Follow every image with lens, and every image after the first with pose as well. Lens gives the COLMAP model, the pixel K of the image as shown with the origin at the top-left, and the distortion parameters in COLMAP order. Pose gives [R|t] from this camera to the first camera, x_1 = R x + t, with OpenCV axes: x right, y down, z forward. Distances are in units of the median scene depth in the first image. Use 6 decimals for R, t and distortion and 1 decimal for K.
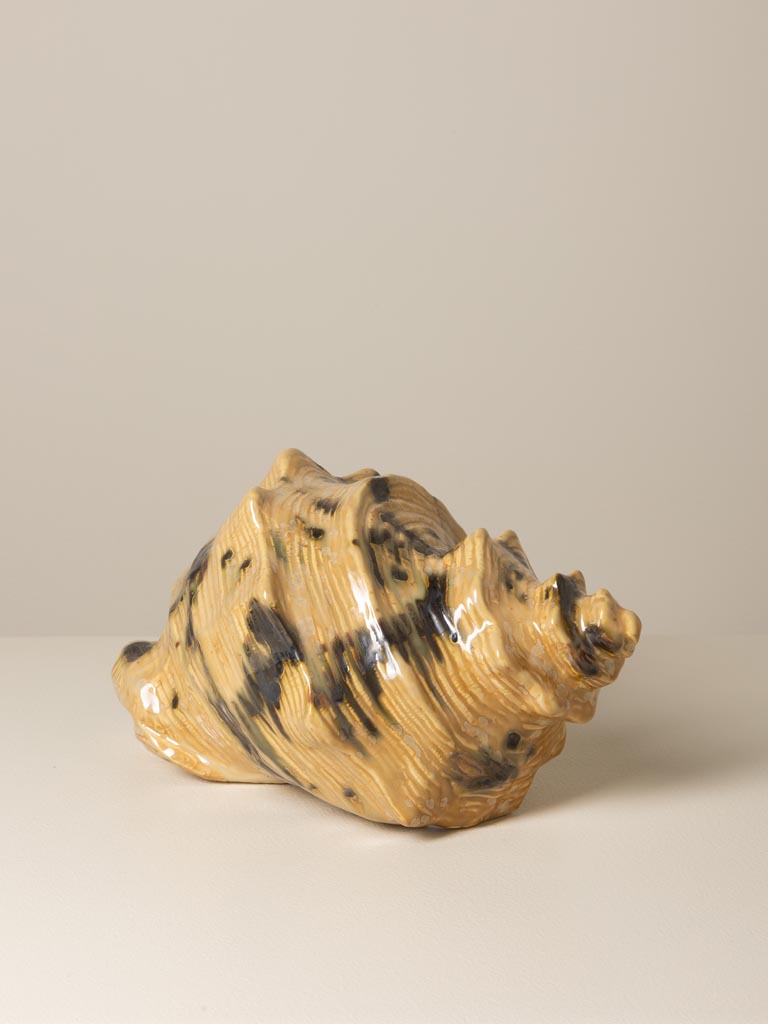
lens RADIAL K [[1919.2, 0, 383.9], [0, 1919.2, 512.4], [0, 0, 1]] dist [-0.125150, 0.000000]
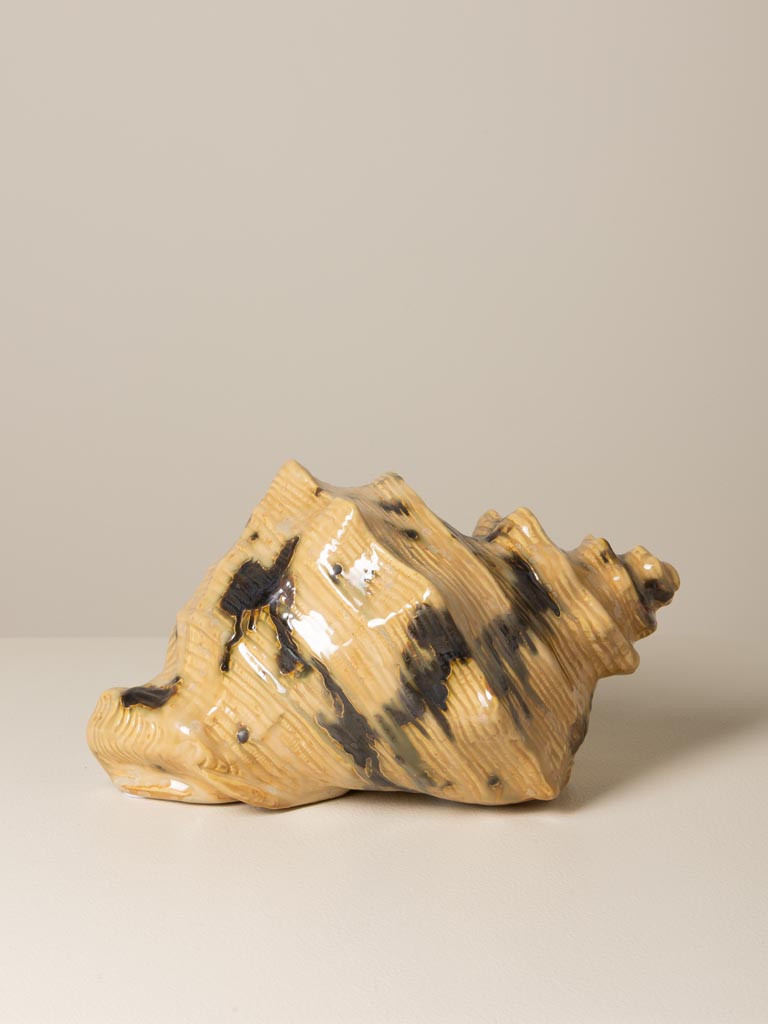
lens RADIAL K [[1919.2, 0, 383.9], [0, 1919.2, 511.6], [0, 0, 1]] dist [-0.125150, 0.000000]
pose [[0.859310, -0.144739, 0.490548, -0.556122], [0.143931, 0.988794, 0.039620, -0.043923], [-0.490786, 0.036559, 0.870513, 0.141718]]
